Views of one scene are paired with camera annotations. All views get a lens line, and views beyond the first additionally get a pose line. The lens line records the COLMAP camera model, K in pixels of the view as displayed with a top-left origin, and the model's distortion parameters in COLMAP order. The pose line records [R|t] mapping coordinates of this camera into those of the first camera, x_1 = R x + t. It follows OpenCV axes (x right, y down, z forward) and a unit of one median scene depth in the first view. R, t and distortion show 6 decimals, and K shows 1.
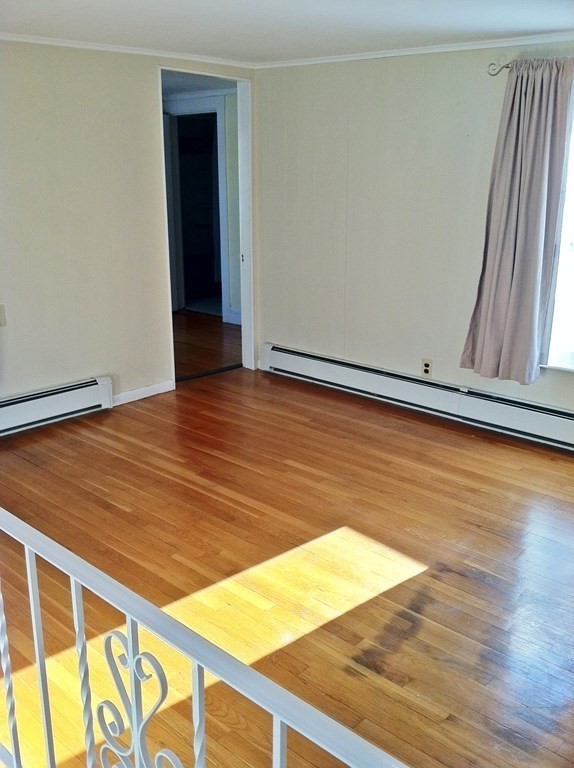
lens RADIAL K [[768.2, 0, 287.0], [0, 768.2, 384.0], [0, 0, 1]] dist [0.099379, -0.409822]
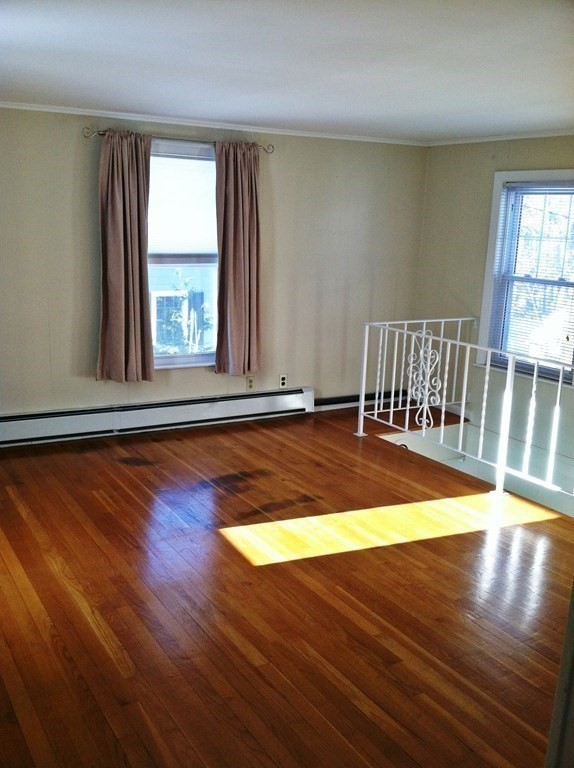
lens RADIAL K [[768.2, 0, 287.0], [0, 768.2, 384.0], [0, 0, 1]] dist [0.099379, -0.409822]
pose [[-0.961066, -0.085497, 0.262759, -0.210675], [0.045473, 0.889026, 0.455593, -0.491954], [-0.272551, 0.449804, -0.850525, 1.769937]]
